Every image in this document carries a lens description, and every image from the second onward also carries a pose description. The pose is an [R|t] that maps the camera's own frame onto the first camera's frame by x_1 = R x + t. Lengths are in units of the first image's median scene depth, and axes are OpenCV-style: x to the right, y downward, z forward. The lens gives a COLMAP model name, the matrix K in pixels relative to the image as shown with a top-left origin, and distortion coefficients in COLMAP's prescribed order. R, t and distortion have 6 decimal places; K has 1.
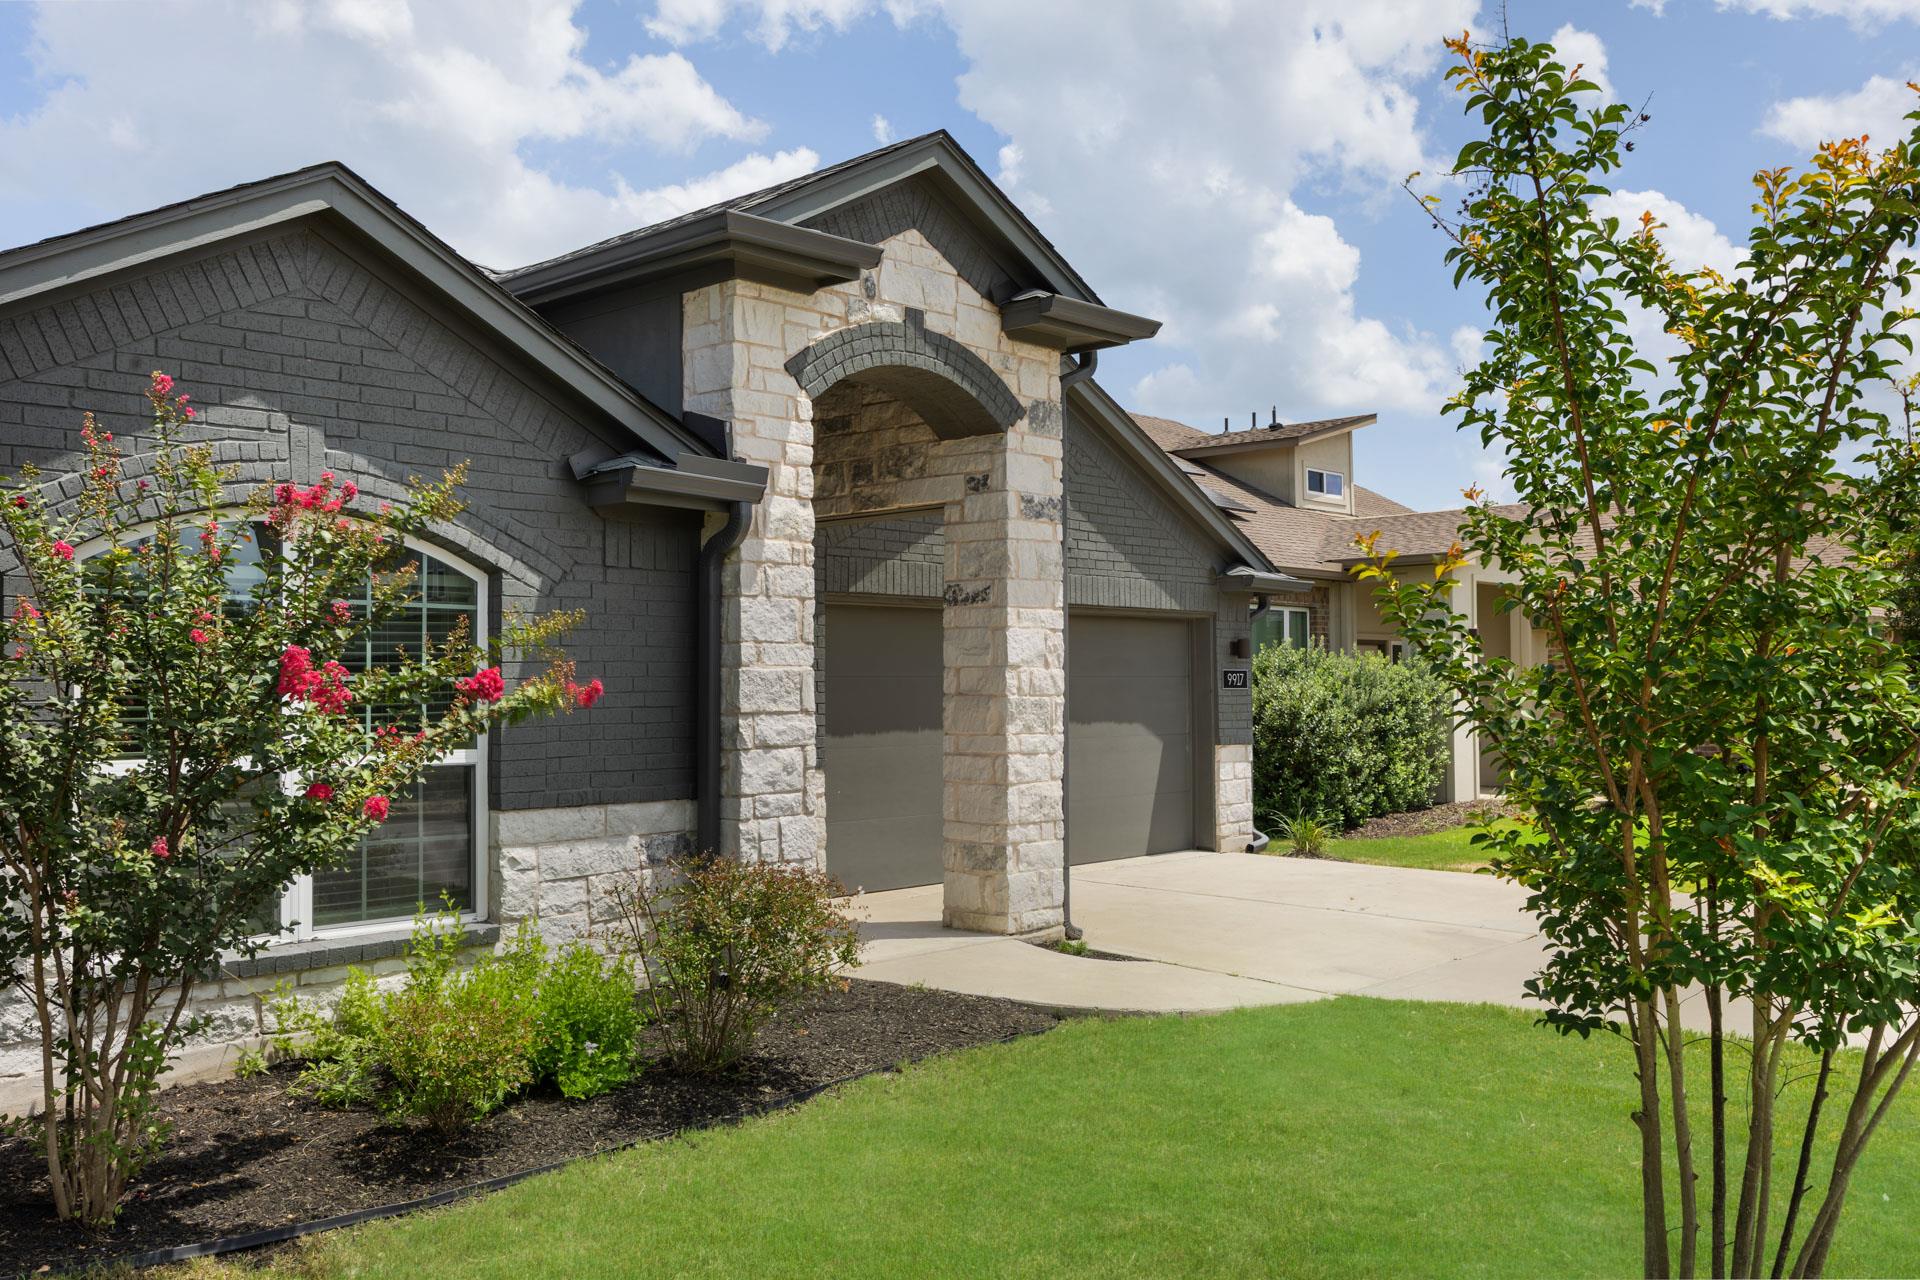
lens RADIAL K [[1751.1, 0, 961.1], [0, 1751.1, 638.9], [0, 0, 1]] dist [-0.011209, 0.001285]
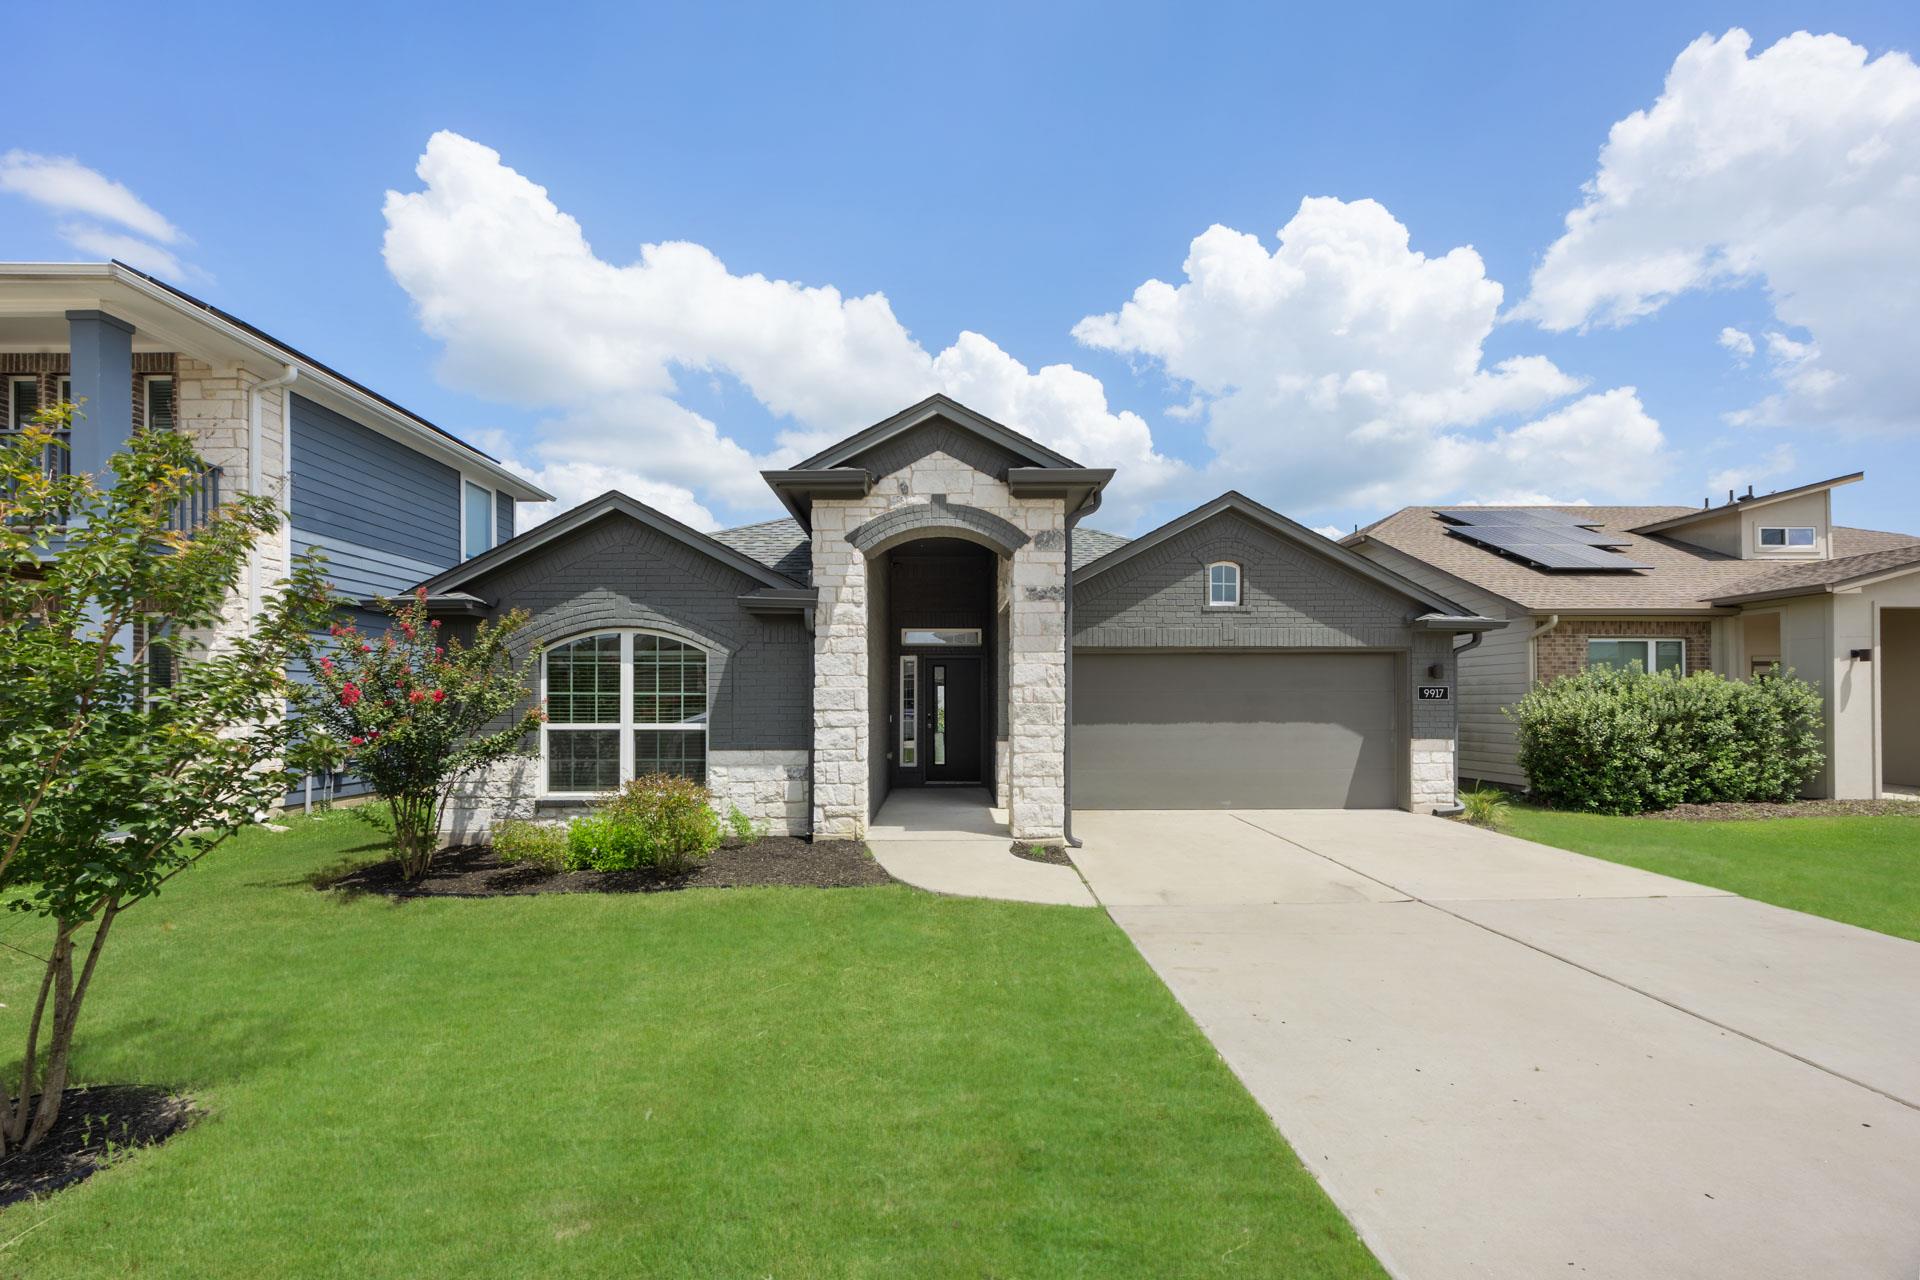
lens RADIAL K [[778.1, 0, 959.2], [0, 778.1, 699.5], [0, 0, 1]] dist [0.002970, 0.000284]
pose [[0.656813, 0.000575, -0.754054, 0.585019], [0.019409, 0.999655, 0.017668, 0.014418], [0.753804, -0.026240, 0.656575, 0.448532]]
